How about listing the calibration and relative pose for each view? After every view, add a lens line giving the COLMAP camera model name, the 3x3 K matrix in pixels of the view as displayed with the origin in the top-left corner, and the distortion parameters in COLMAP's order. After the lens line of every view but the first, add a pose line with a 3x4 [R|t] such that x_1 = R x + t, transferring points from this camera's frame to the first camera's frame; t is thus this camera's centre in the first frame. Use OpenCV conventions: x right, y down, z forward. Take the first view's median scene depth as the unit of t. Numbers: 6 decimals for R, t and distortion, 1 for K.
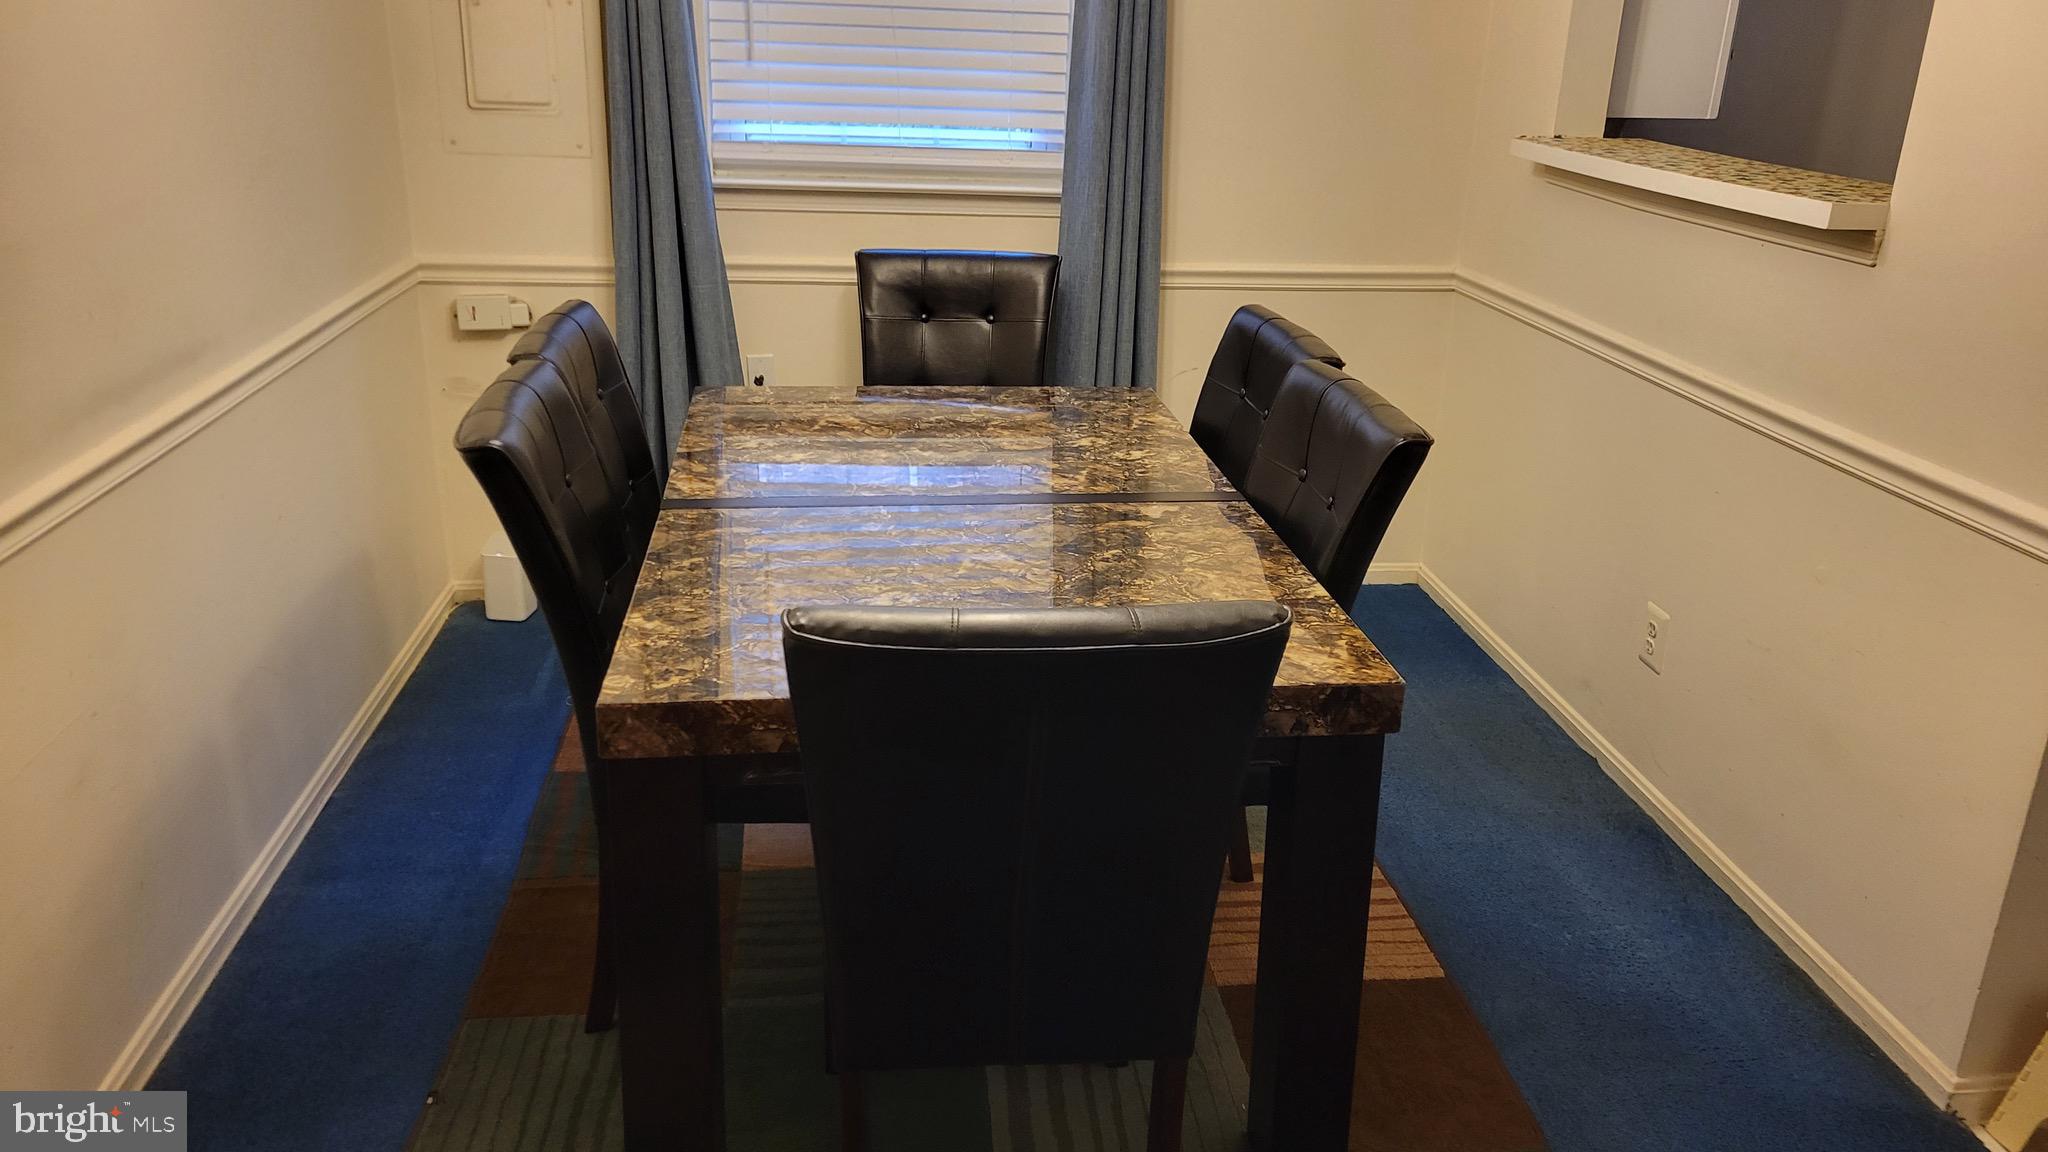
lens RADIAL K [[1551.4, 0, 1026.0], [0, 1551.4, 570.2], [0, 0, 1]] dist [0.069085, -0.049356]
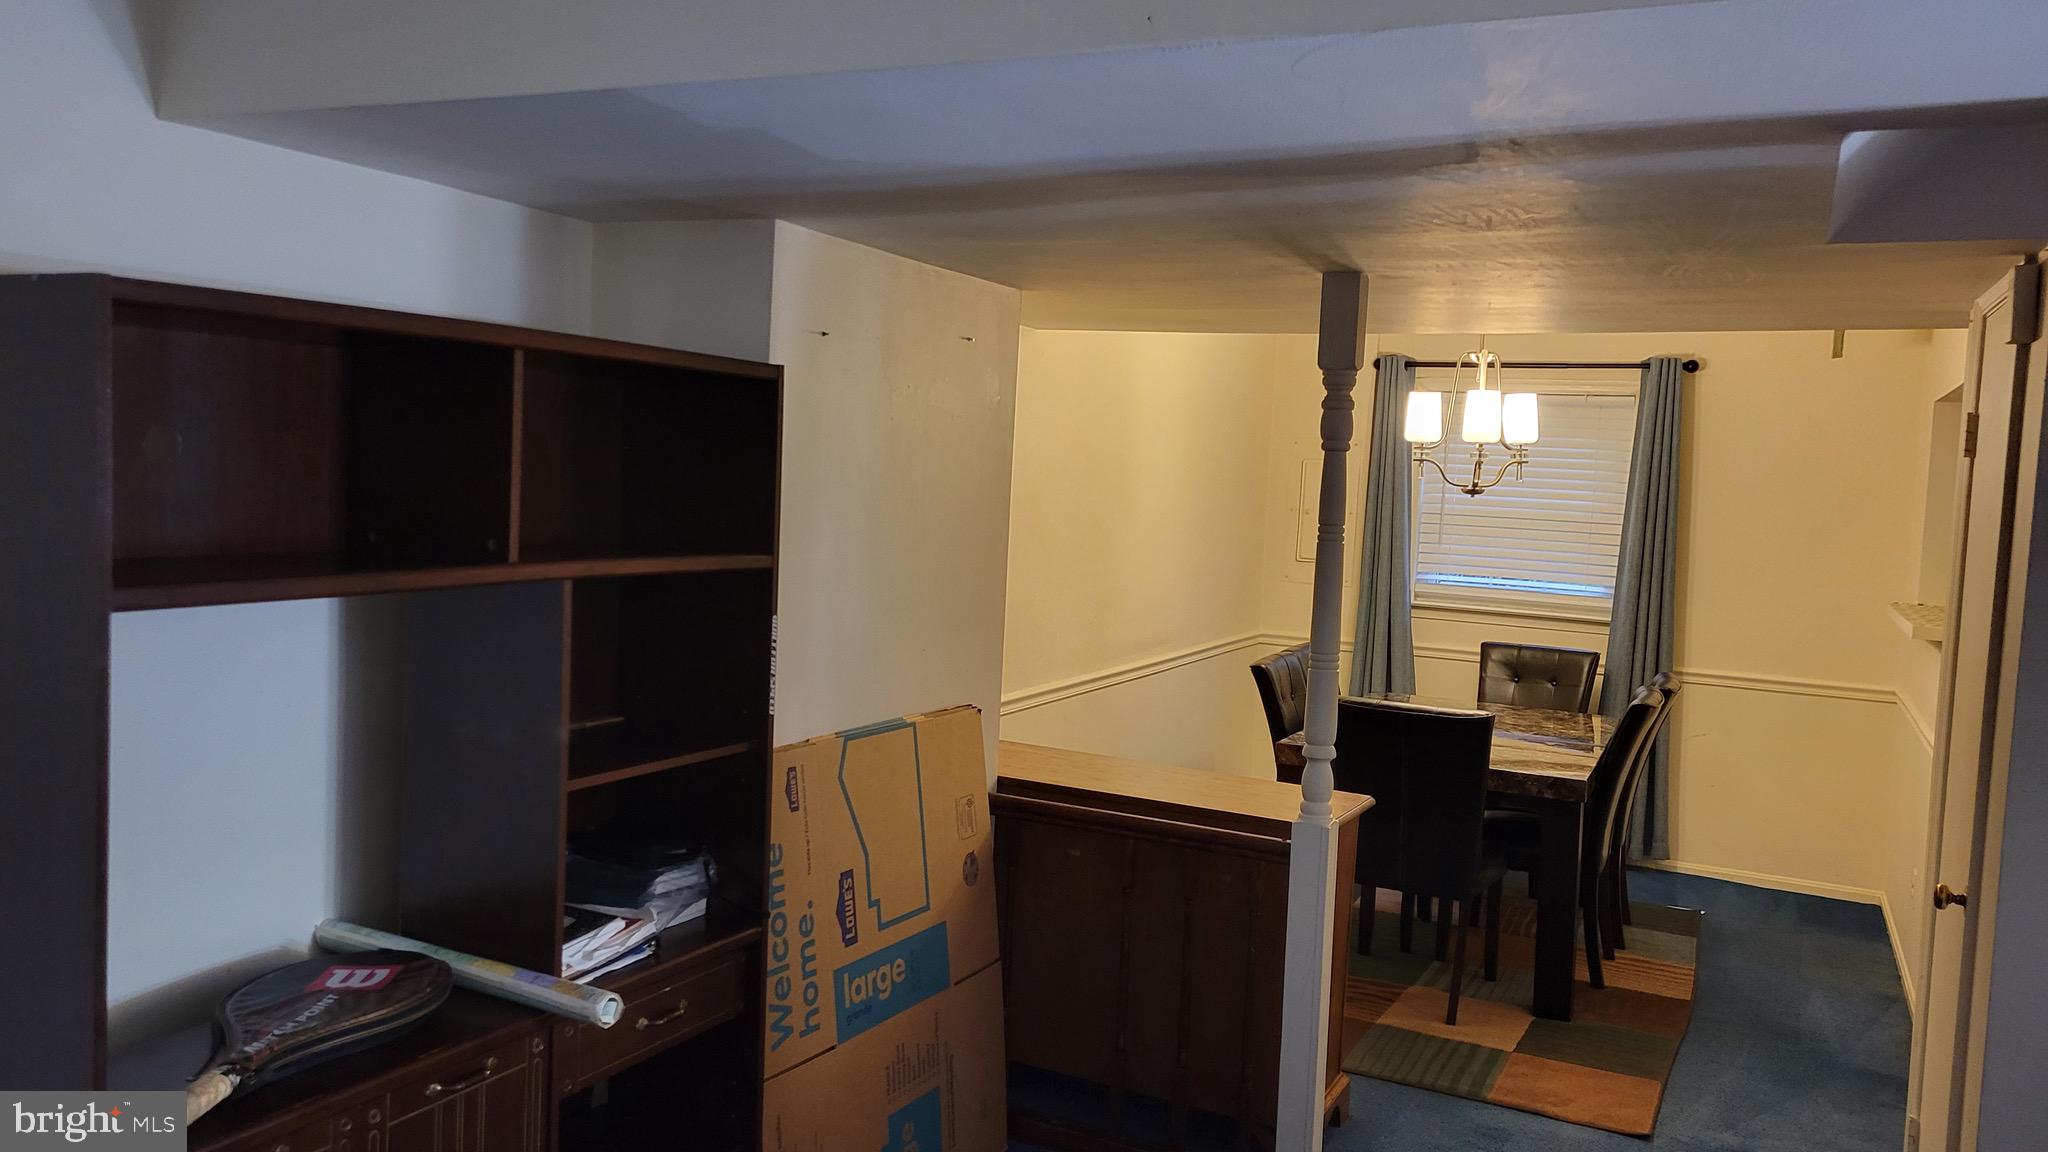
lens RADIAL K [[1551.4, 0, 1024.2], [0, 1551.4, 576.7], [0, 0, 1]] dist [0.069085, -0.049356]
pose [[0.842211, 0.047337, -0.537066, 0.412234], [-0.202887, 0.950743, -0.234362, 0.256155], [0.499518, 0.306346, 0.810330, -0.765910]]
